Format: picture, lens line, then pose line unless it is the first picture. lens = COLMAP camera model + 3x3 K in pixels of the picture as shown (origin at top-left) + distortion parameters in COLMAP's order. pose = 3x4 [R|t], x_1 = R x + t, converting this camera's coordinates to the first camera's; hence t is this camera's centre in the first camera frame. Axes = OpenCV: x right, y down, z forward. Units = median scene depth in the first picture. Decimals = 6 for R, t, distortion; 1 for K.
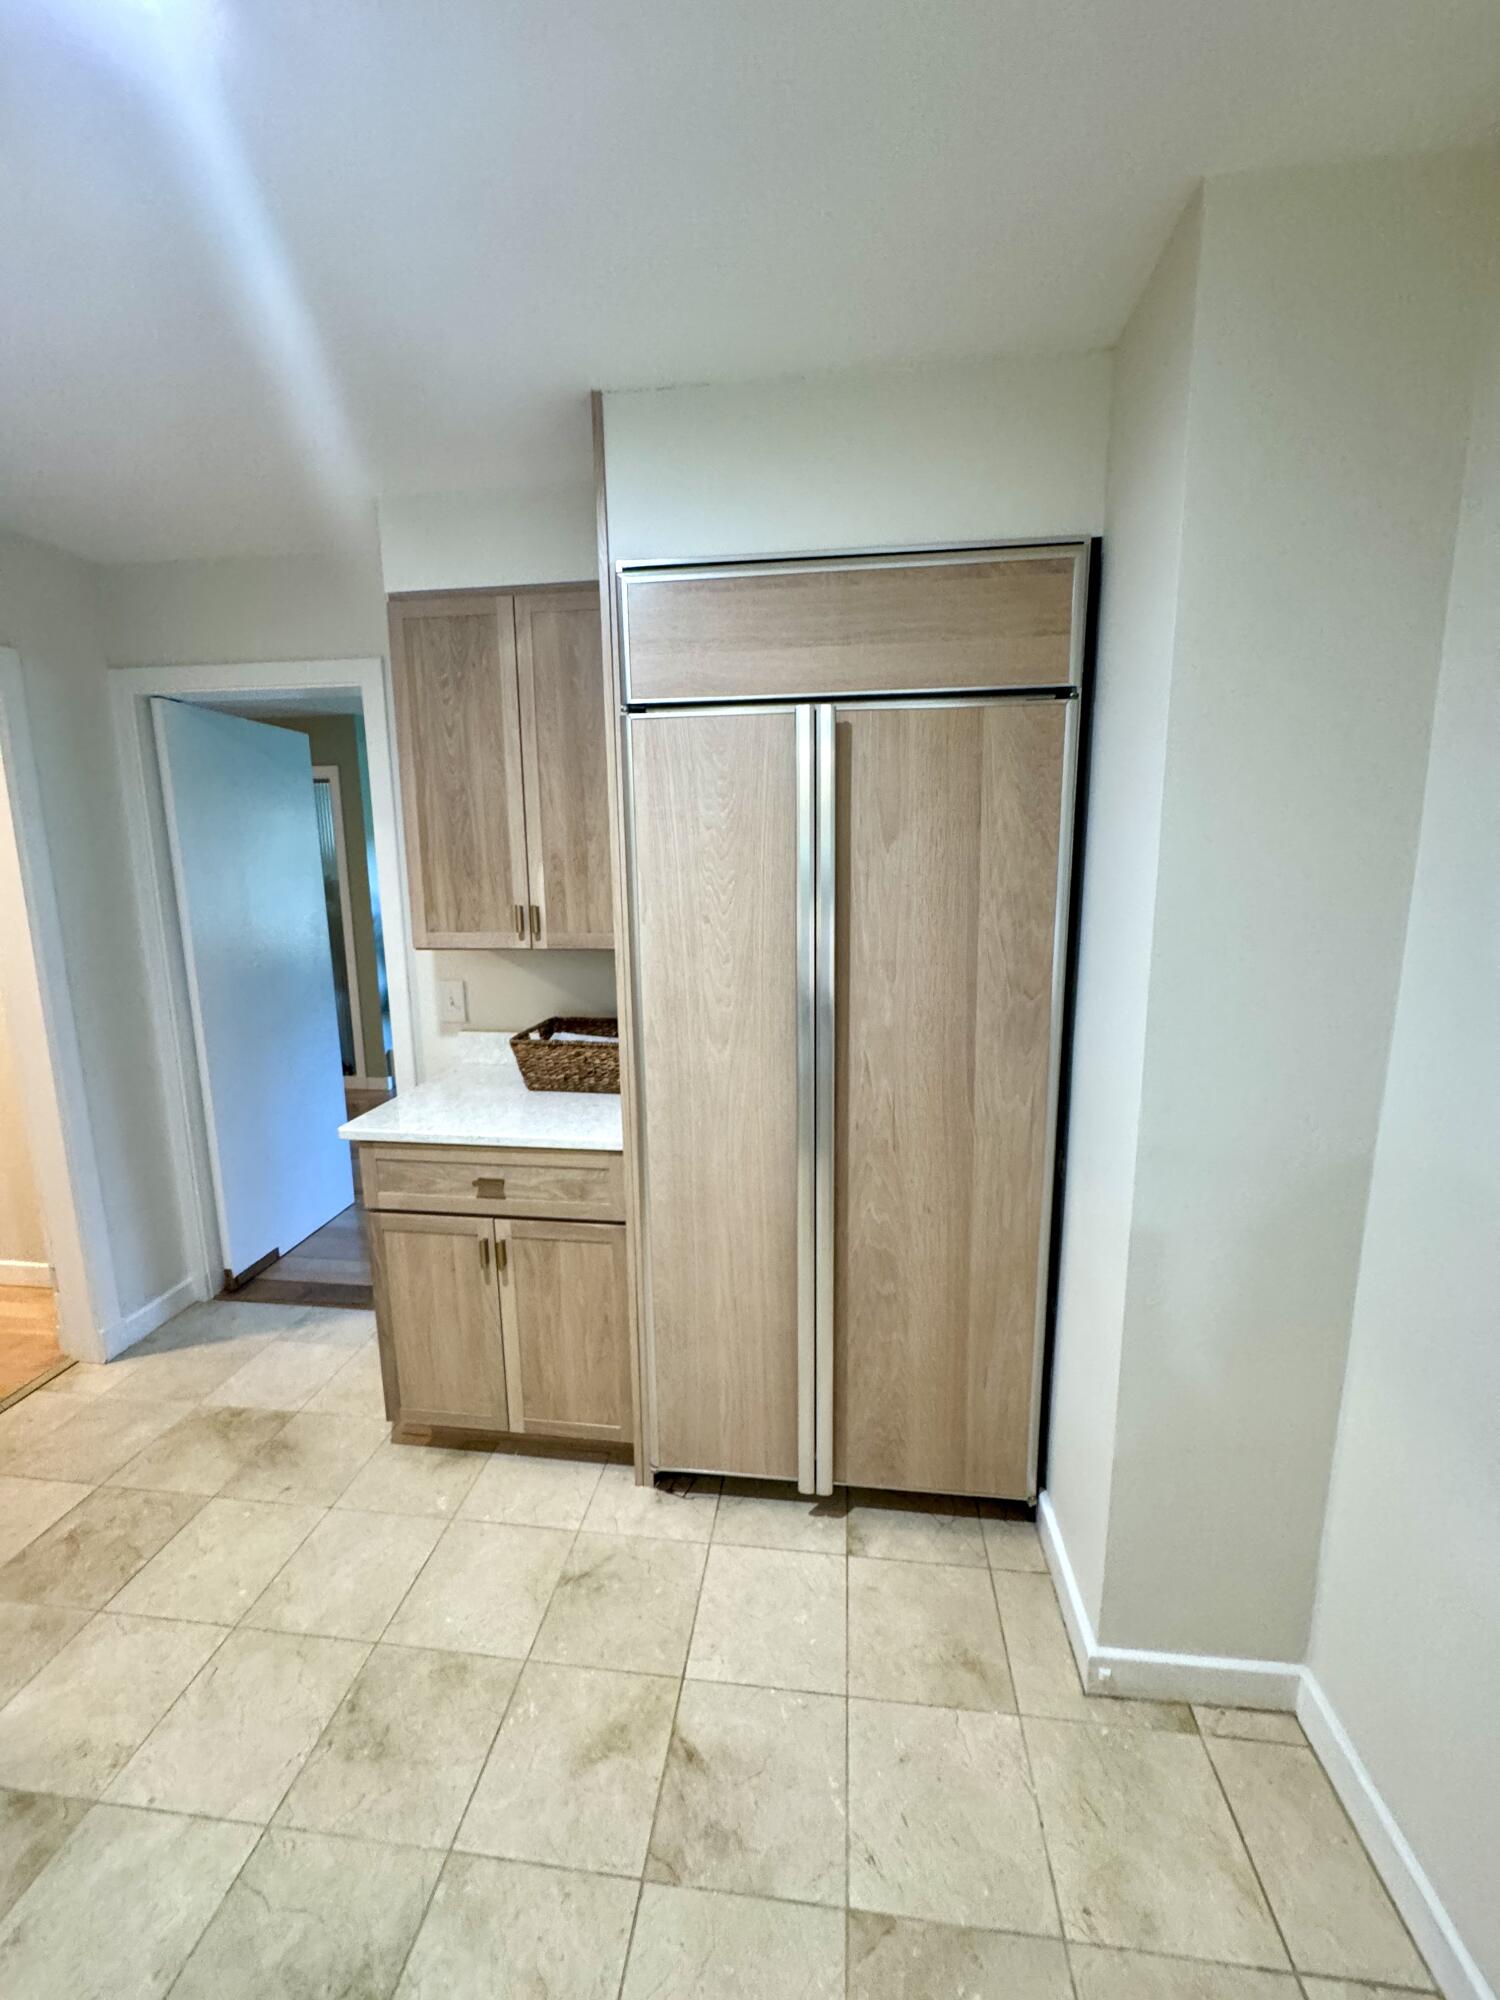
lens RADIAL K [[800.9, 0, 753.8], [0, 800.9, 997.0], [0, 0, 1]] dist [-0.003355, 0.001005]
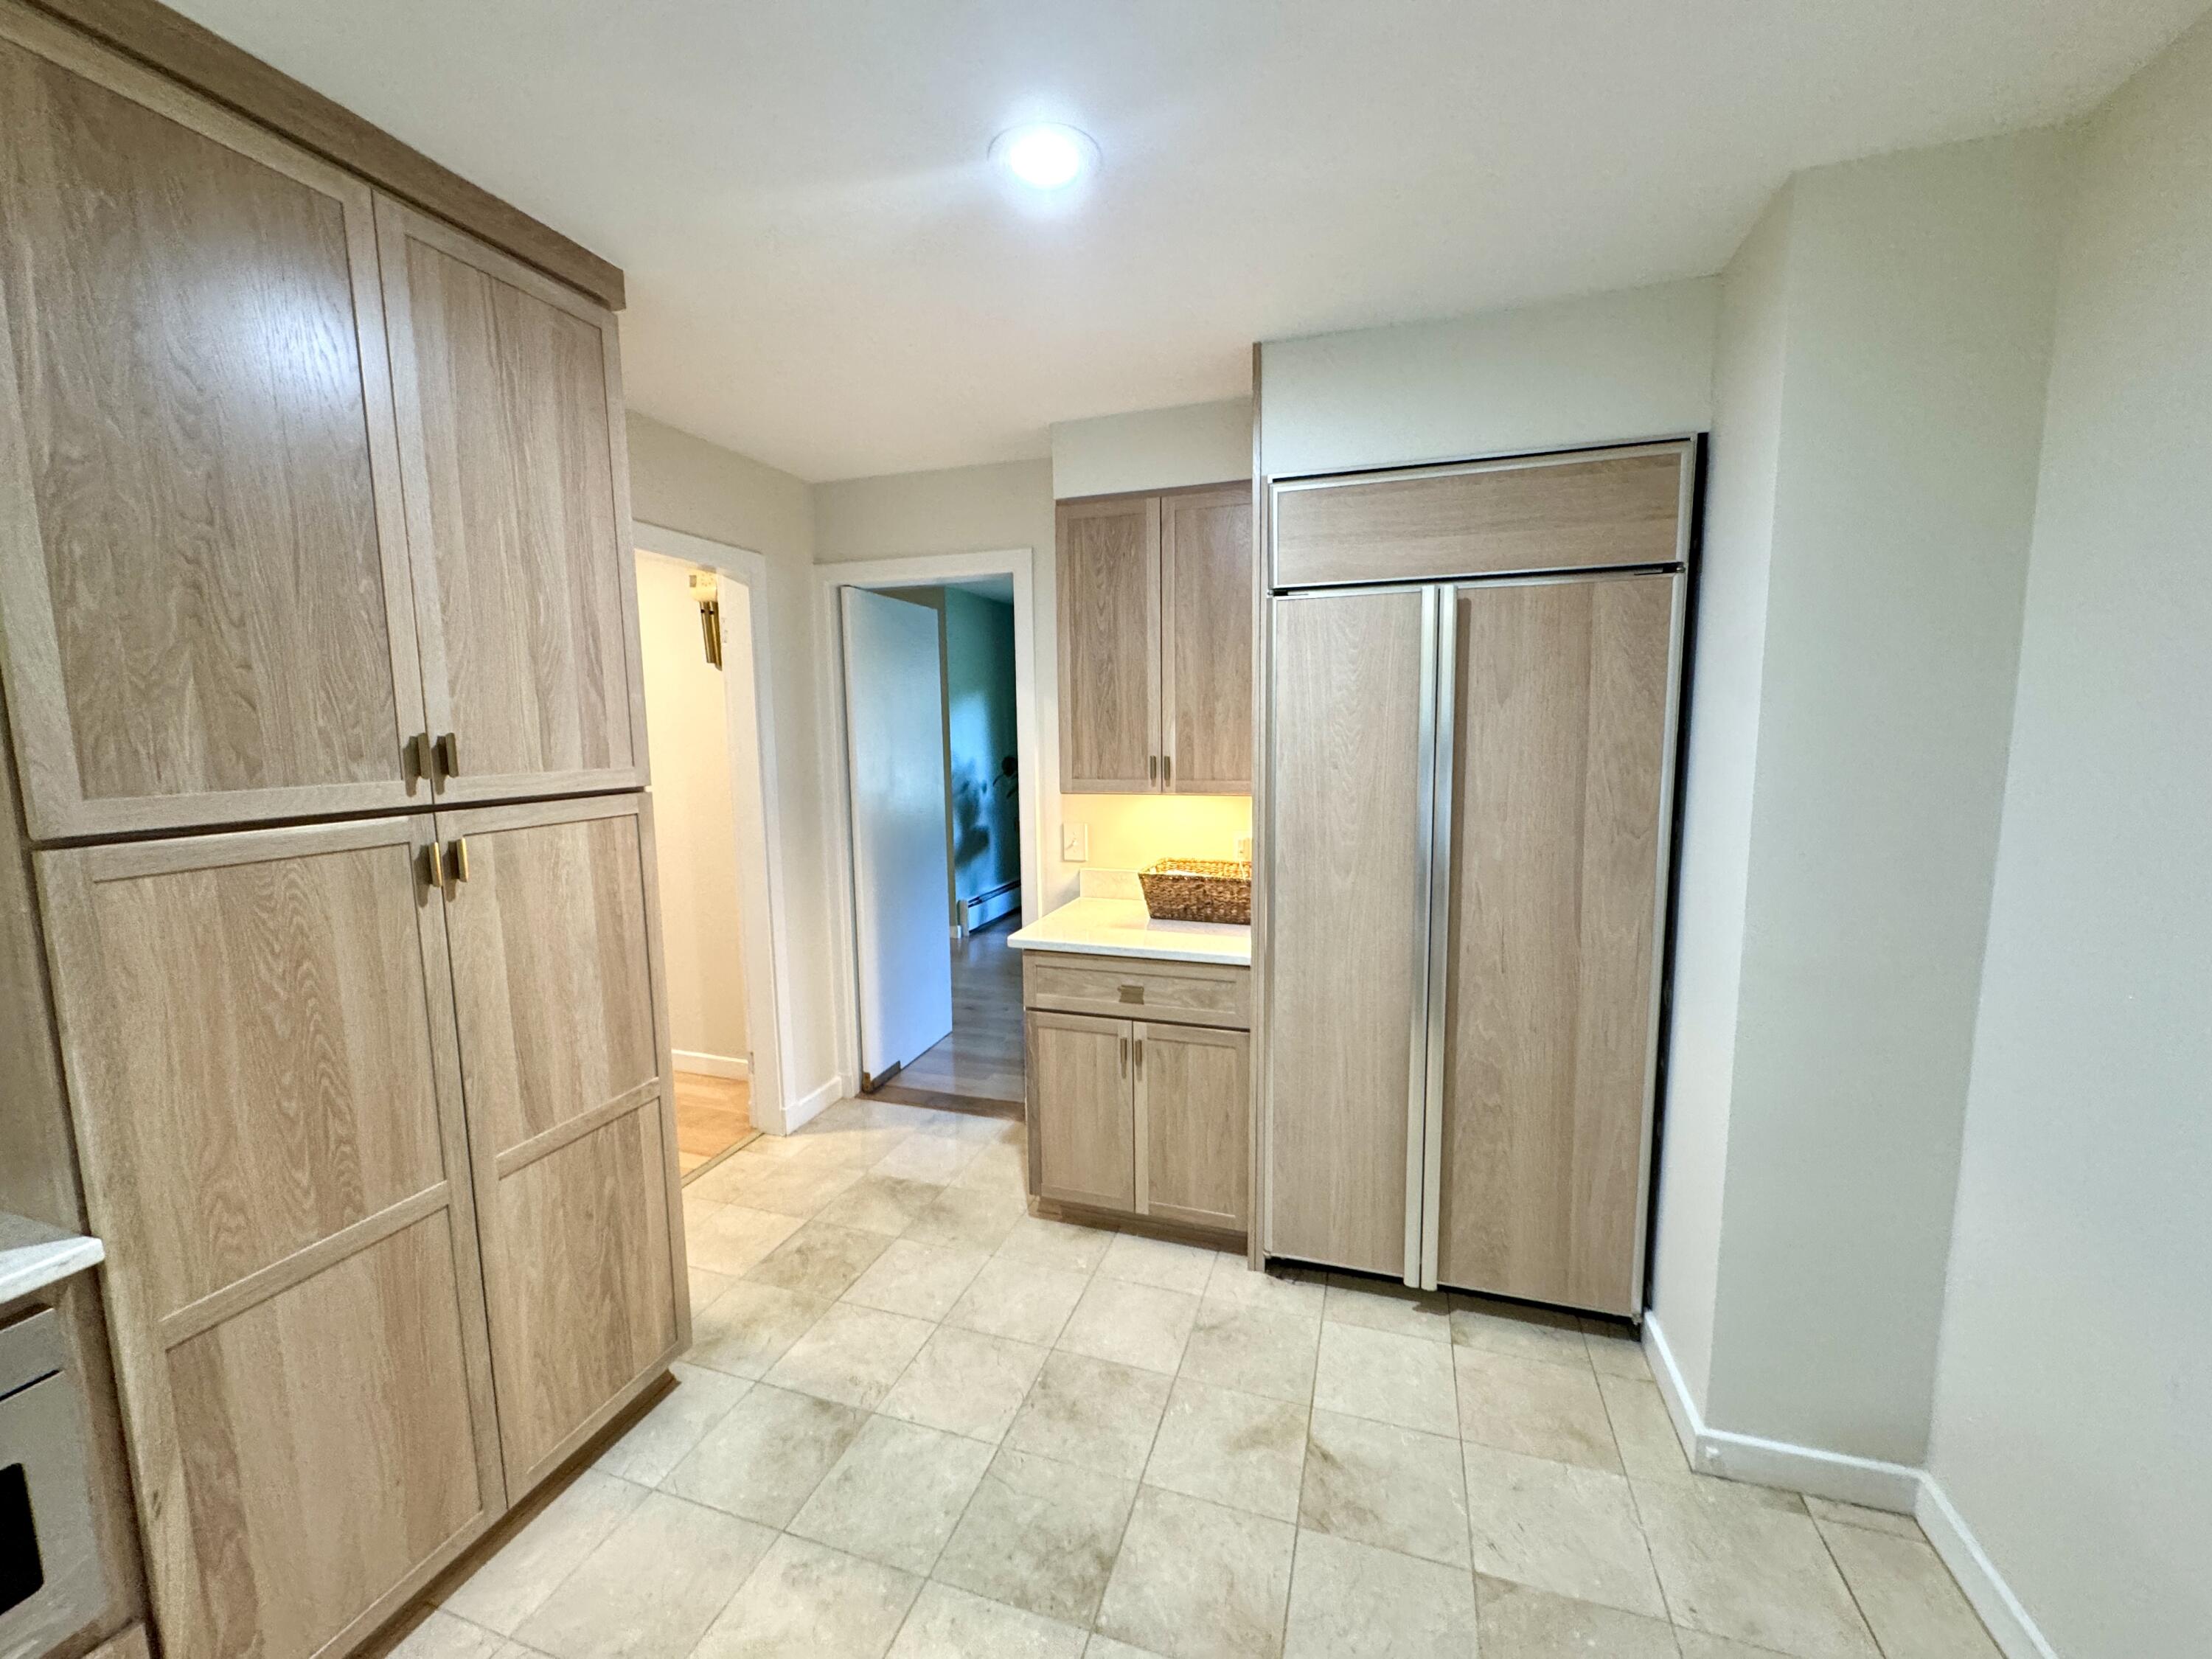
lens RADIAL K [[885.8, 0, 1102.4], [0, 885.8, 827.9], [0, 0, 1]] dist [-0.003355, 0.001005]
pose [[0.979656, 0.019905, -0.199697, -0.132049], [-0.029834, 0.998457, -0.046834, 0.065661], [0.198457, 0.051839, 0.978738, -0.337007]]
